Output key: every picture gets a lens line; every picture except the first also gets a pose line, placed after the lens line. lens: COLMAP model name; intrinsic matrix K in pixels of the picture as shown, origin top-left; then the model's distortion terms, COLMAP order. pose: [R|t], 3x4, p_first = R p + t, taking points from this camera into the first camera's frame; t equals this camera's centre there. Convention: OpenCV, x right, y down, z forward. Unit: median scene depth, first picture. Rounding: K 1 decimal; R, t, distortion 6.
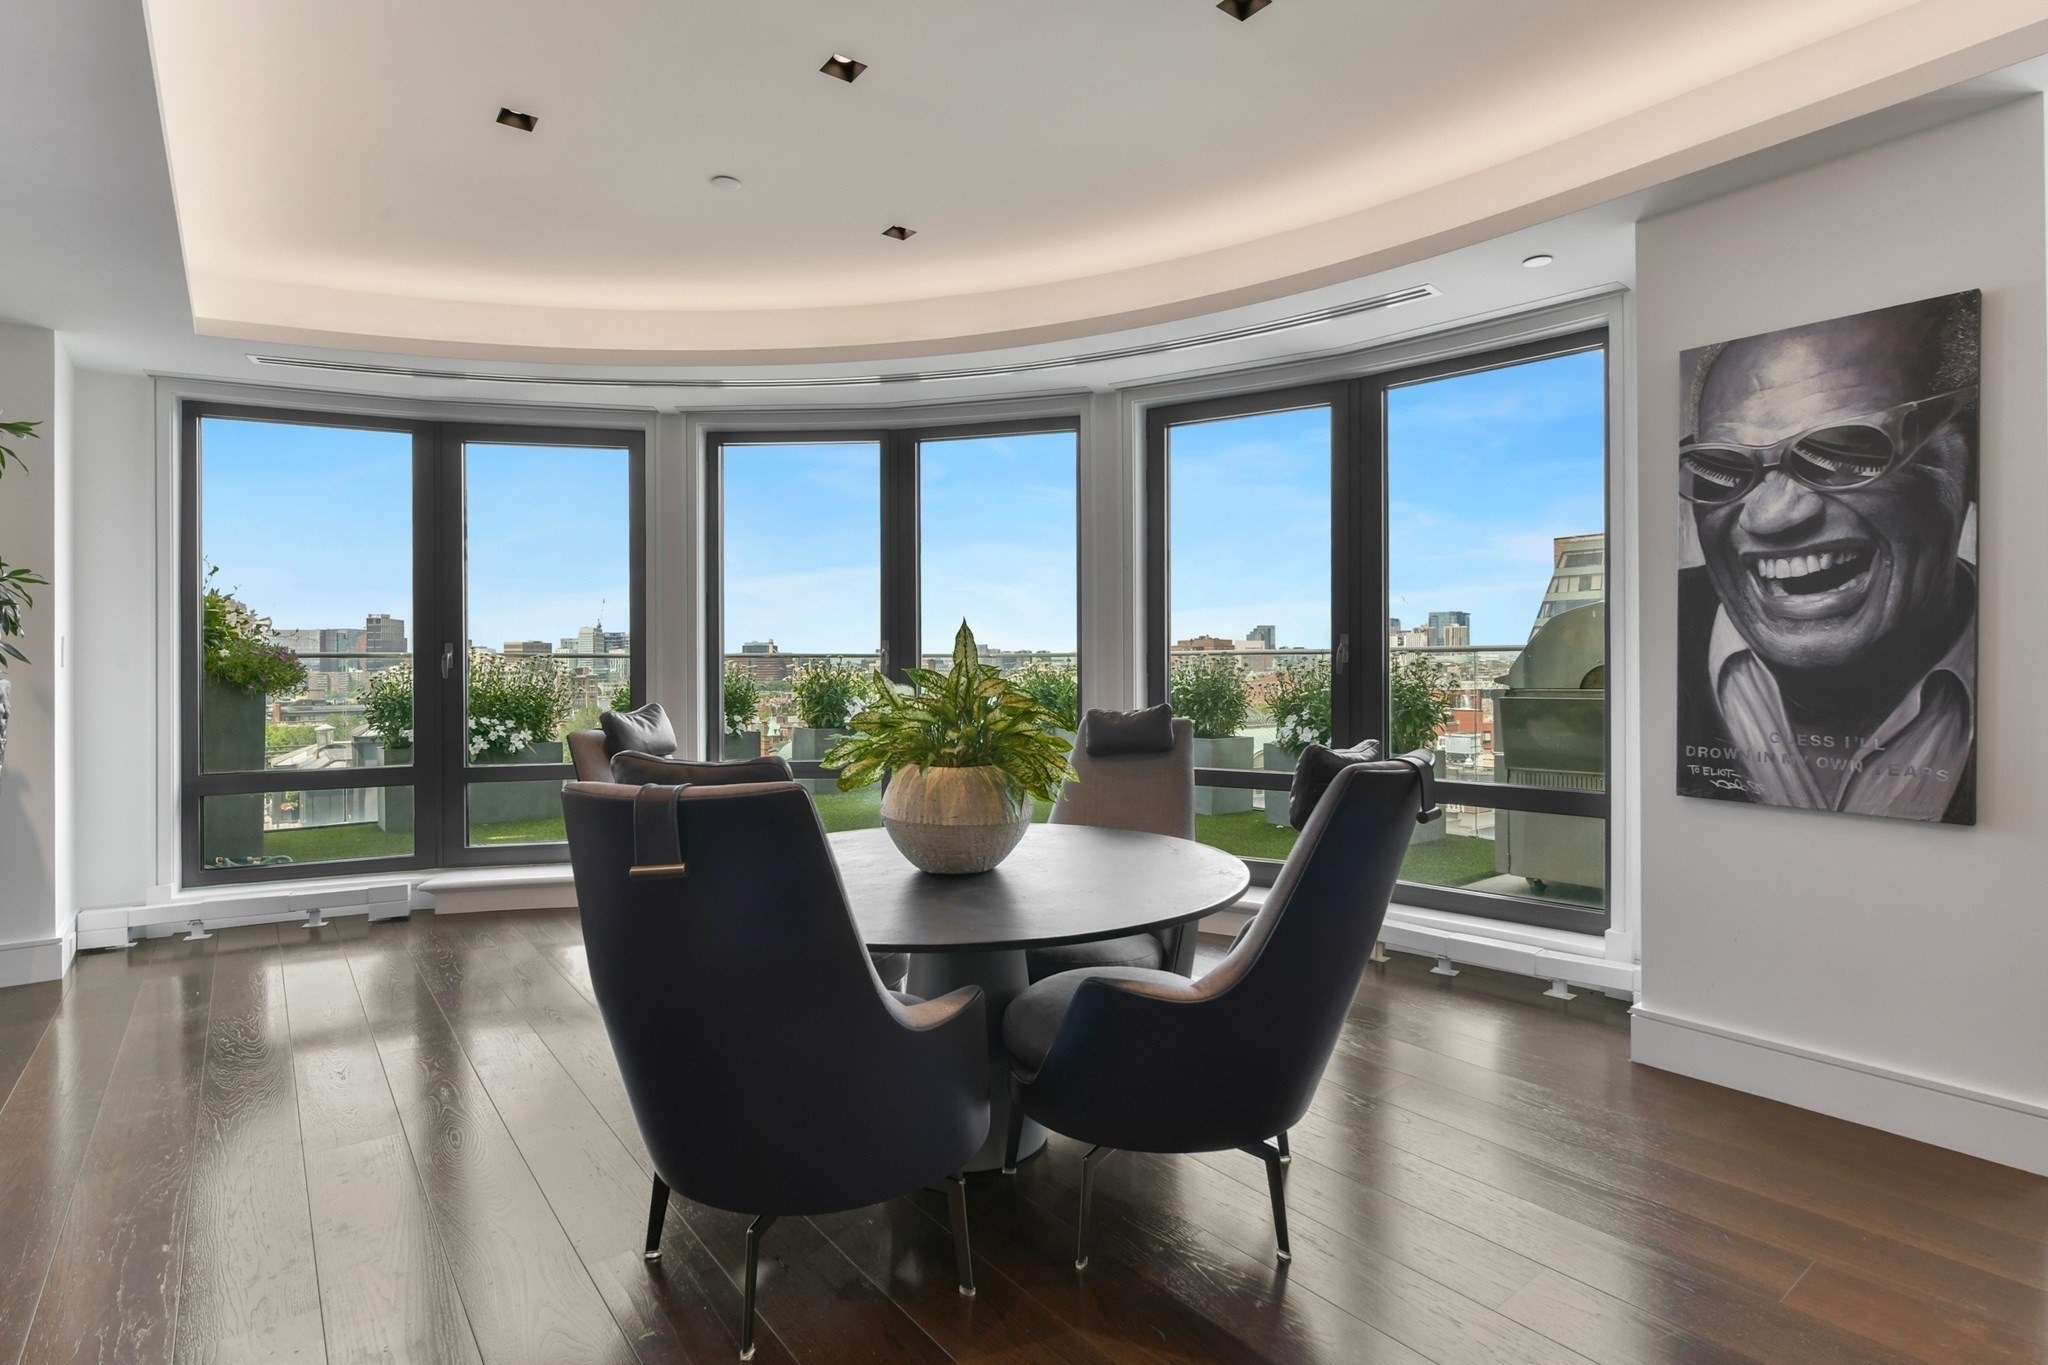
lens RADIAL K [[1044.0, 0, 1029.5], [0, 1044.0, 675.9], [0, 0, 1]] dist [-0.006572, 0.000009]
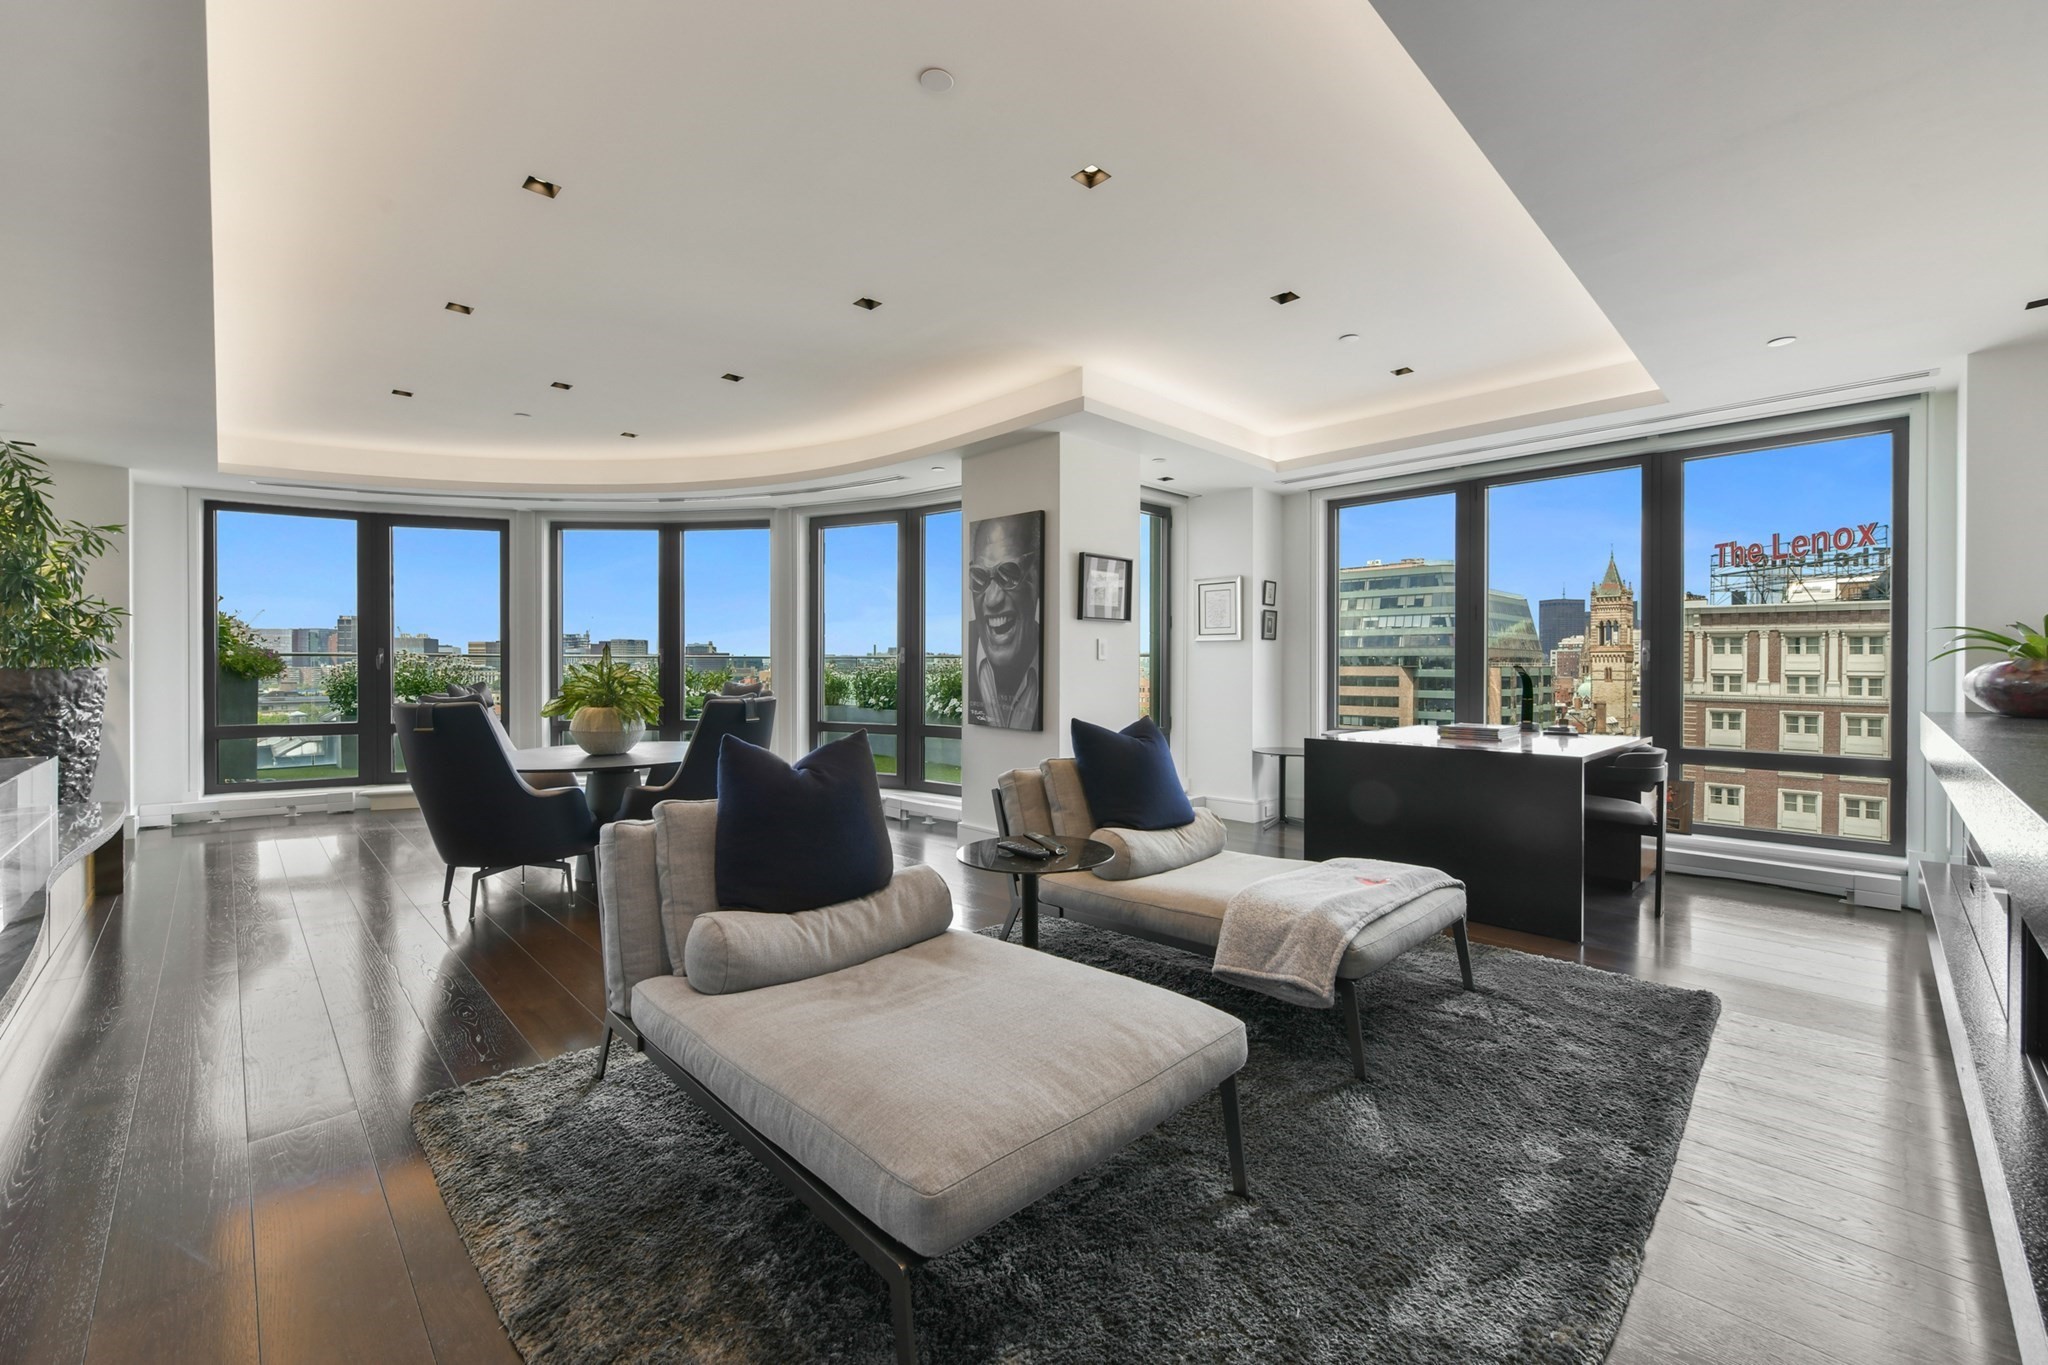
lens RADIAL K [[832.2, 0, 1011.2], [0, 832.2, 673.8], [0, 0, 1]] dist [-0.004177, 0.001746]
pose [[0.993379, 0.004093, 0.114808, 0.314719], [-0.004233, 0.999991, 0.000975, 0.004226], [-0.114803, -0.001455, 0.993387, -0.469248]]
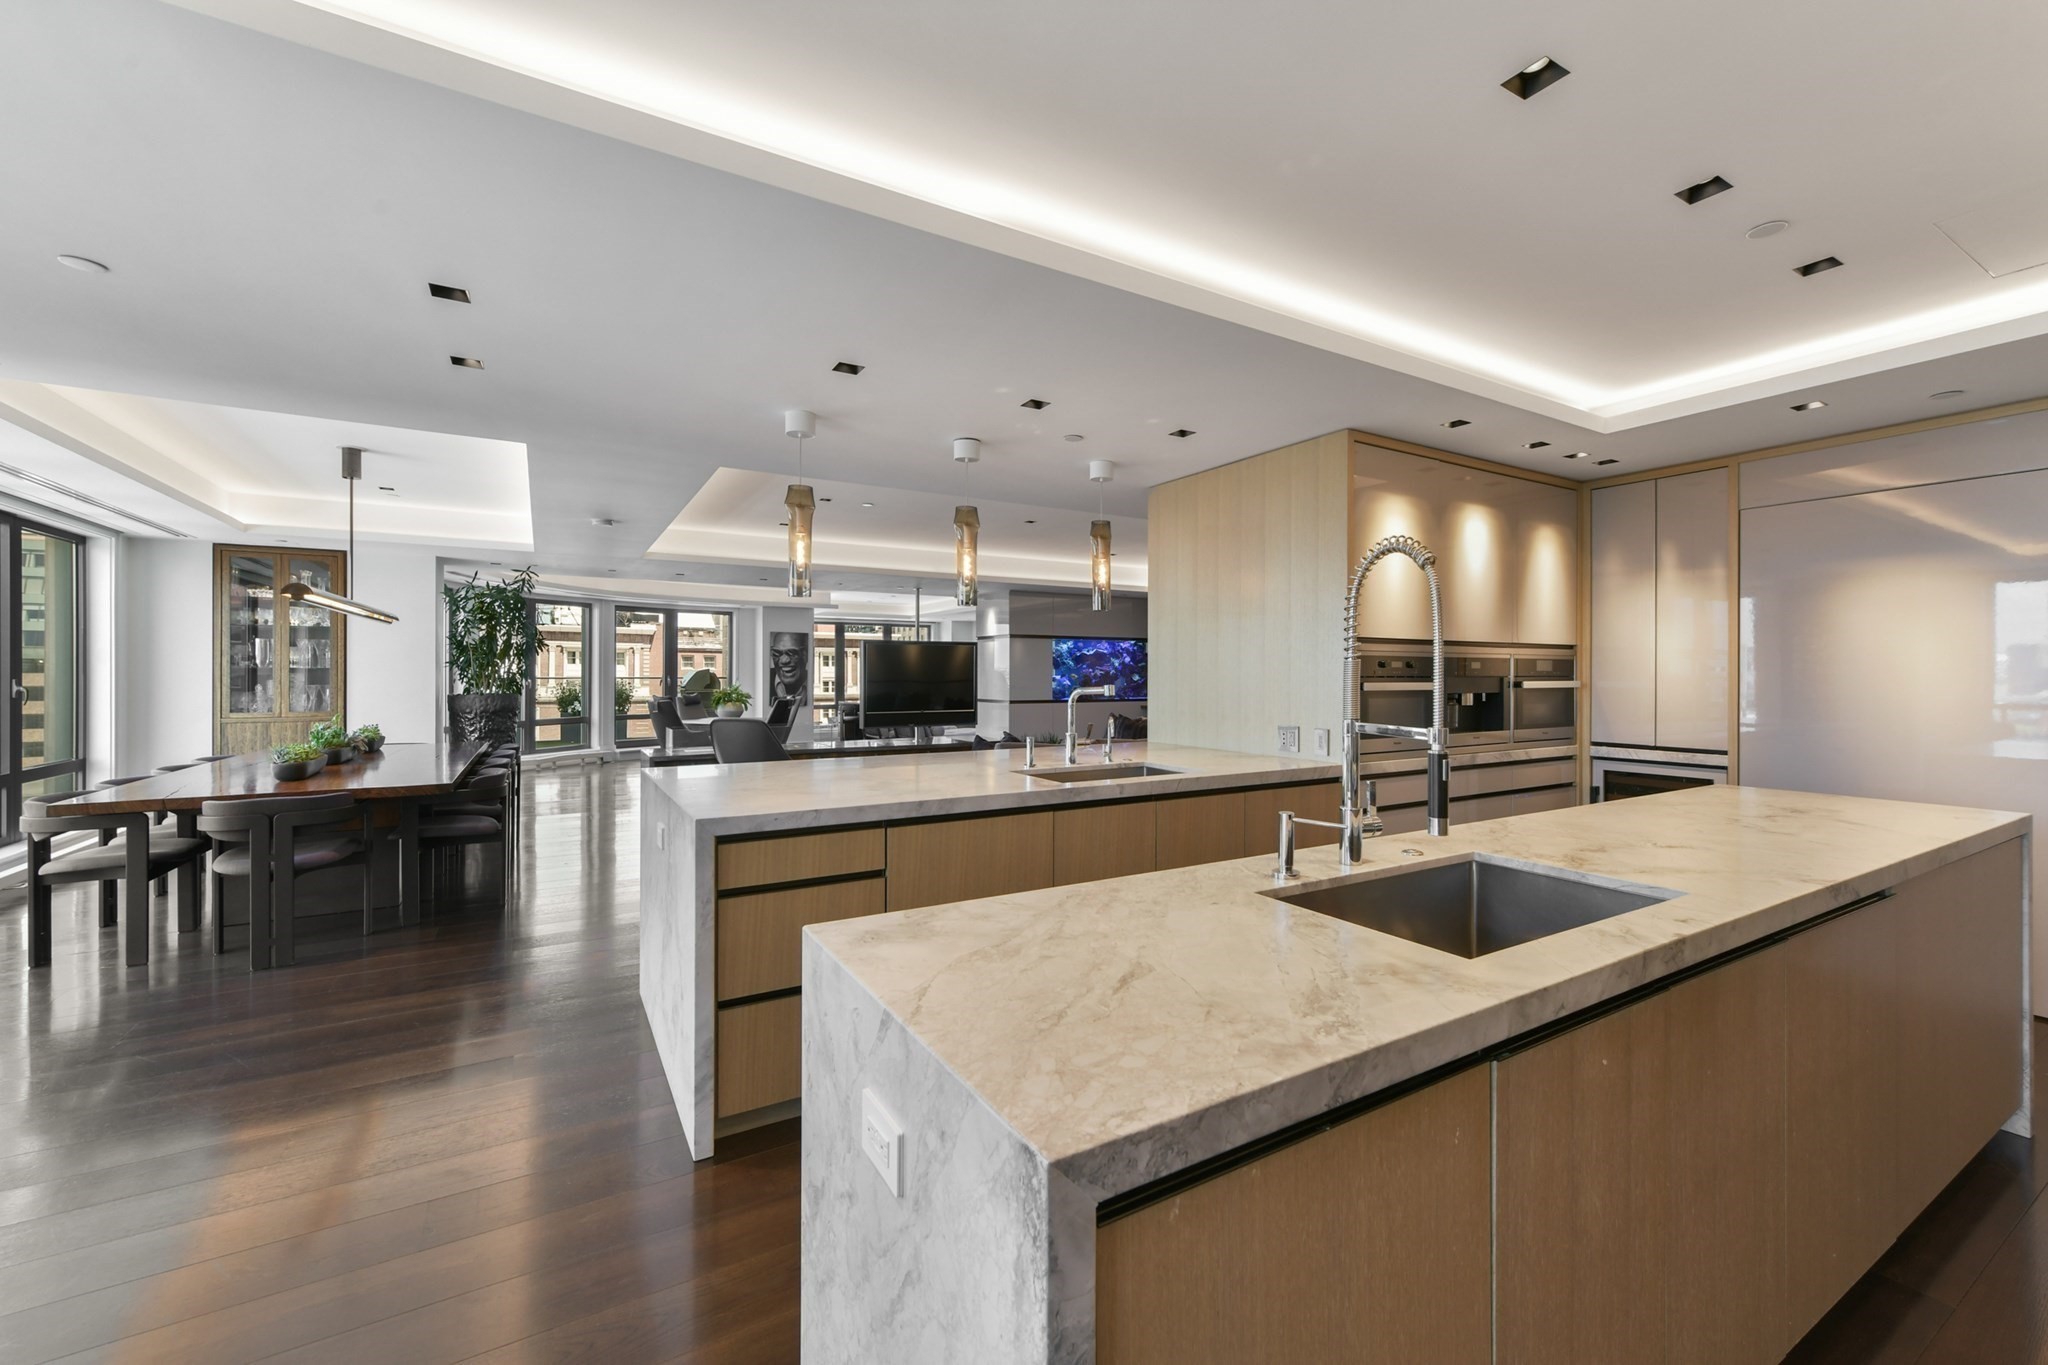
lens RADIAL K [[832.2, 0, 1045.3], [0, 832.2, 669.8], [0, 0, 1]] dist [-0.004177, 0.001746]
pose [[0.090774, 0.005334, 0.995857, -2.439493], [0.006833, 0.999959, -0.005978, -0.032178], [-0.995848, 0.007348, 0.090734, -0.614371]]
